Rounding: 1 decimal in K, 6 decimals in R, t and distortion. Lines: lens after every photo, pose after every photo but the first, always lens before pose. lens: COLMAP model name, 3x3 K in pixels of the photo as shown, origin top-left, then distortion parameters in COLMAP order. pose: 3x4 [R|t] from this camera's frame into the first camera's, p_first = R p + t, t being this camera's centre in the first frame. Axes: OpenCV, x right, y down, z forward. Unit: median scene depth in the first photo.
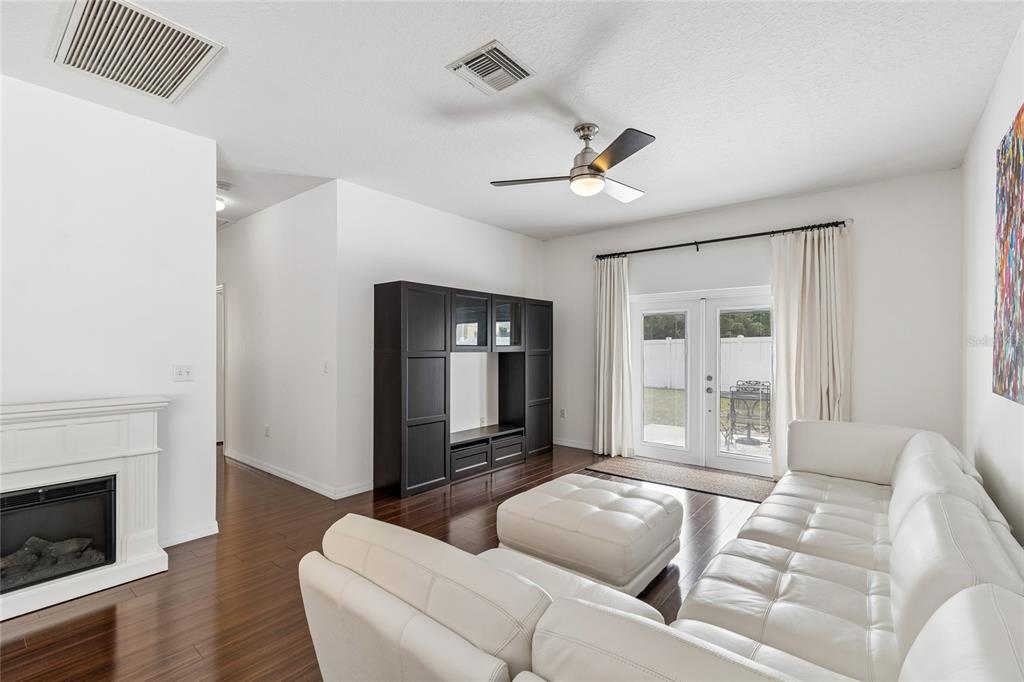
lens RADIAL K [[454.0, 0, 505.6], [0, 454.0, 348.3], [0, 0, 1]] dist [0.001080, 0.000395]
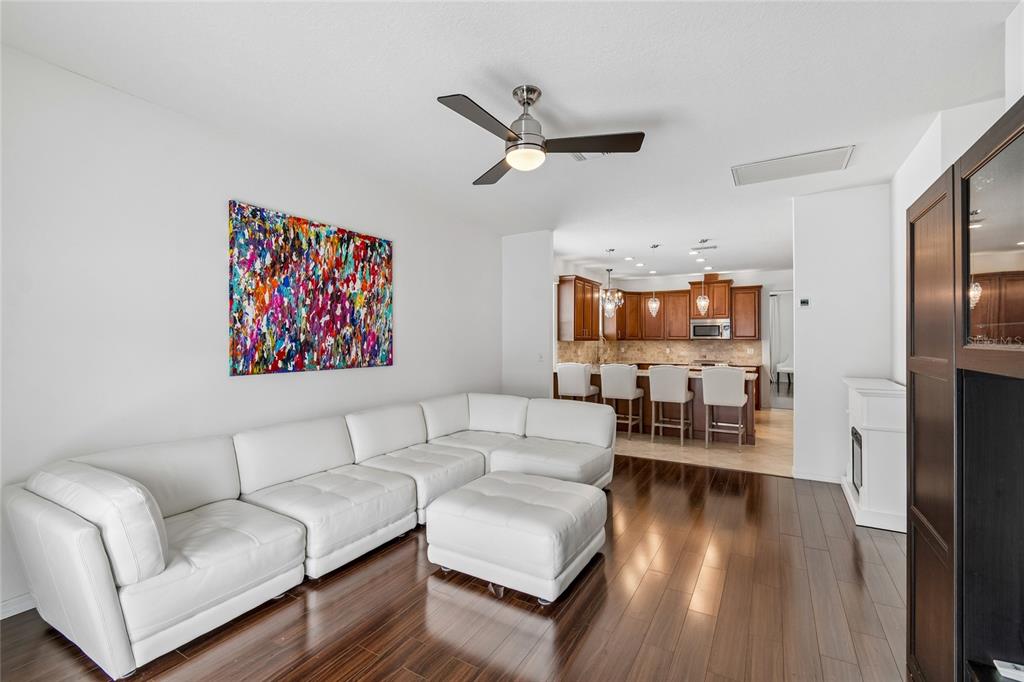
lens RADIAL K [[454.0, 0, 505.0], [0, 454.0, 341.3], [0, 0, 1]] dist [0.001080, 0.000395]
pose [[-0.987140, -0.006069, -0.159741, 0.217912], [-0.007827, 0.999915, 0.010380, -0.012097], [0.159664, 0.011497, -0.987104, 1.144361]]
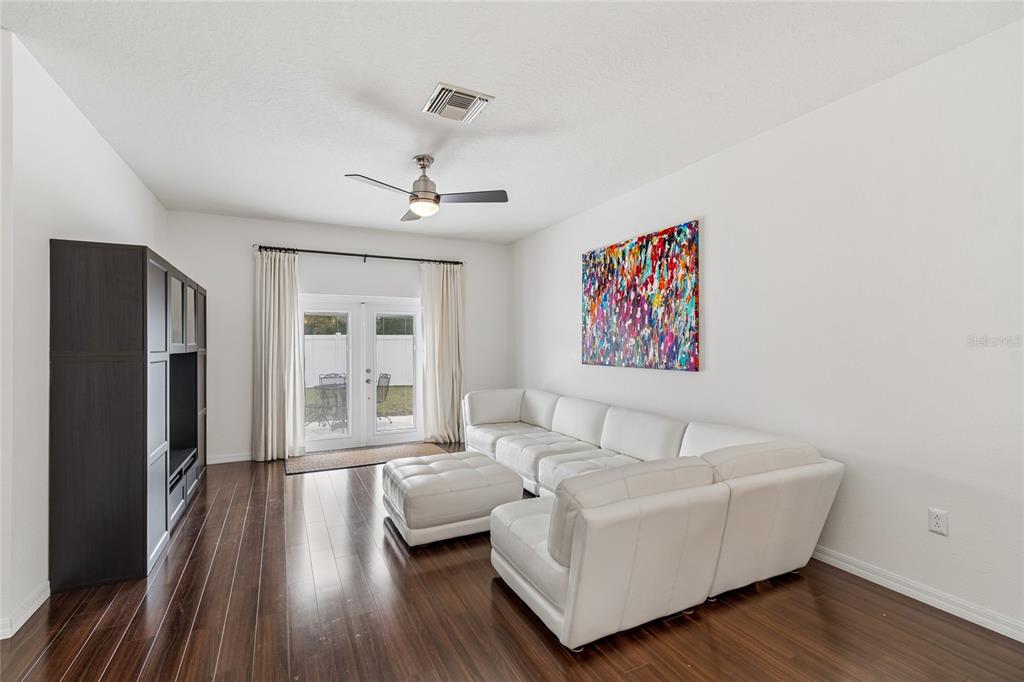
lens RADIAL K [[454.0, 0, 501.7], [0, 454.0, 345.9], [0, 0, 1]] dist [0.001080, 0.000395]
pose [[0.406587, -0.008682, 0.913571, -0.505959], [0.010437, 0.999934, 0.004857, -0.001481], [-0.913552, 0.007560, 0.406651, 0.209179]]
